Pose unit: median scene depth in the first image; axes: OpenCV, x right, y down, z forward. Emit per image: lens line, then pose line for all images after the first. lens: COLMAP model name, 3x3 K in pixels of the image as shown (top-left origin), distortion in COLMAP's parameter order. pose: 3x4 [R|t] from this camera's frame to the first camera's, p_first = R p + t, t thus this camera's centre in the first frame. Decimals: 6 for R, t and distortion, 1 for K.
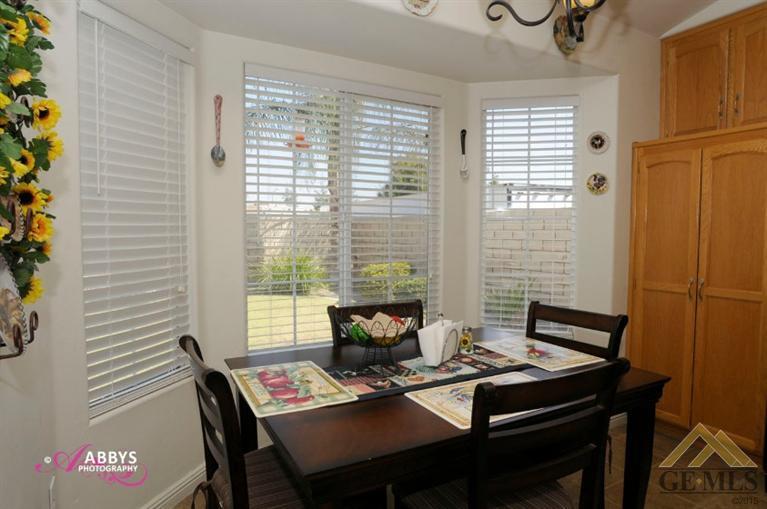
lens RADIAL K [[464.8, 0, 385.8], [0, 464.8, 257.3], [0, 0, 1]] dist [-0.083199, 0.046397]
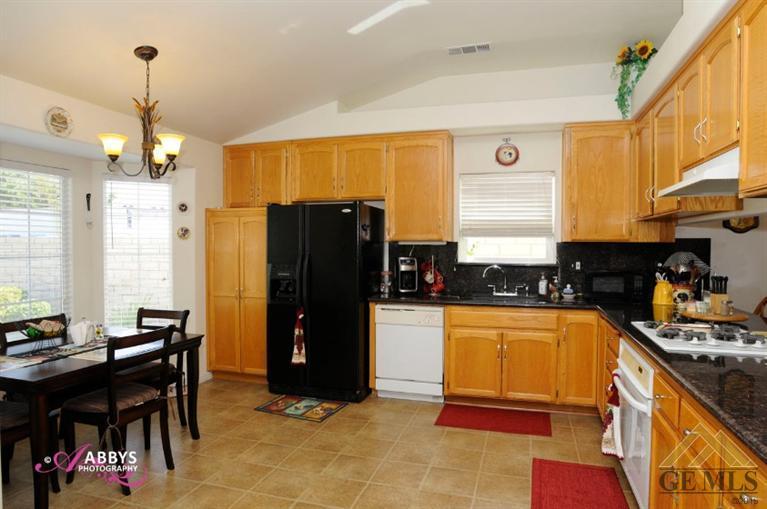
lens RADIAL K [[464.8, 0, 385.8], [0, 464.8, 257.3], [0, 0, 1]] dist [-0.083199, 0.046397]
pose [[0.719571, -0.021168, 0.694096, -0.169972], [0.040525, 0.999112, -0.011543, -0.031734], [-0.693235, 0.036434, 0.719790, -0.748575]]
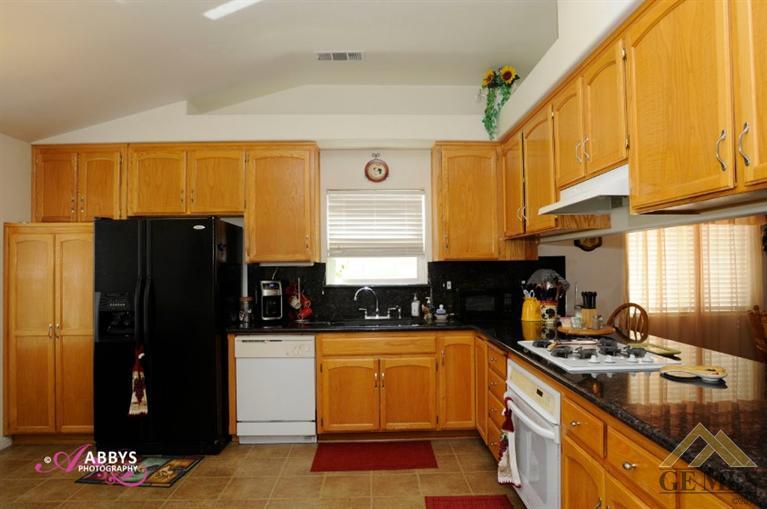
lens RADIAL K [[464.8, 0, 385.8], [0, 464.8, 257.3], [0, 0, 1]] dist [-0.083199, 0.046397]
pose [[0.459854, 0.006956, 0.887967, -0.094638], [0.064486, 0.997068, -0.041206, -0.037978], [-0.885650, 0.076210, 0.458057, -0.602376]]
